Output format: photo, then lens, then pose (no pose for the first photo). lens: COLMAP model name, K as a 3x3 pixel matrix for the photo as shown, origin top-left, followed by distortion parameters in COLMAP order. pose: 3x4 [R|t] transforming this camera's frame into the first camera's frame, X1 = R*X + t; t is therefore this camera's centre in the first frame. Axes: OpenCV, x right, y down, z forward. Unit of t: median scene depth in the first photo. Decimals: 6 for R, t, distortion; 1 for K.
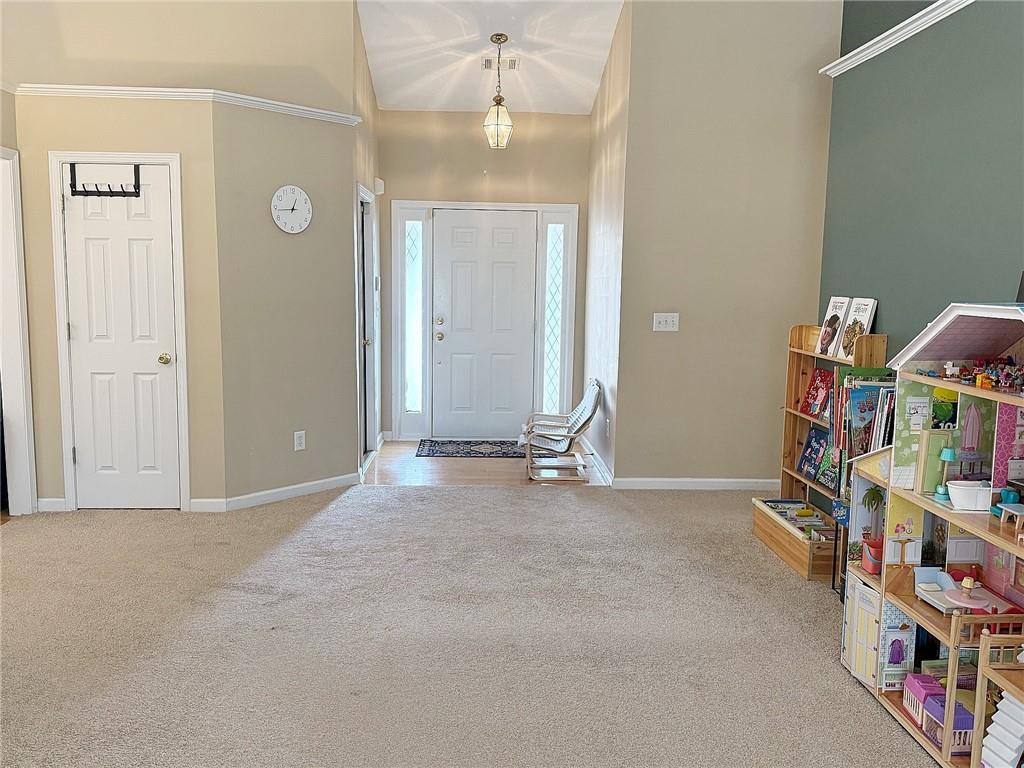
lens RADIAL K [[825.7, 0, 511.6], [0, 825.7, 383.8], [0, 0, 1]] dist [0.016264, 0.000940]
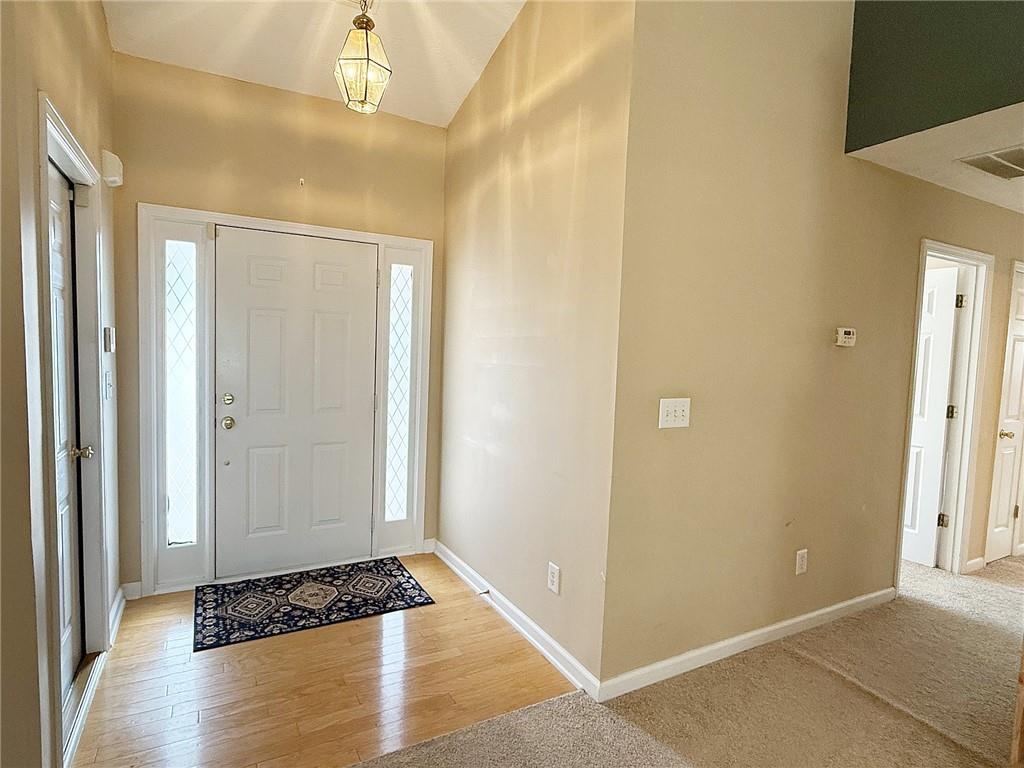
lens RADIAL K [[544.8, 0, 514.5], [0, 544.8, 382.1], [0, 0, 1]] dist [-0.015991, 0.000503]
pose [[0.893924, -0.012900, 0.448033, -0.077429], [0.034578, 0.998592, -0.040240, -0.065576], [-0.446883, 0.051464, 0.893111, 0.529506]]
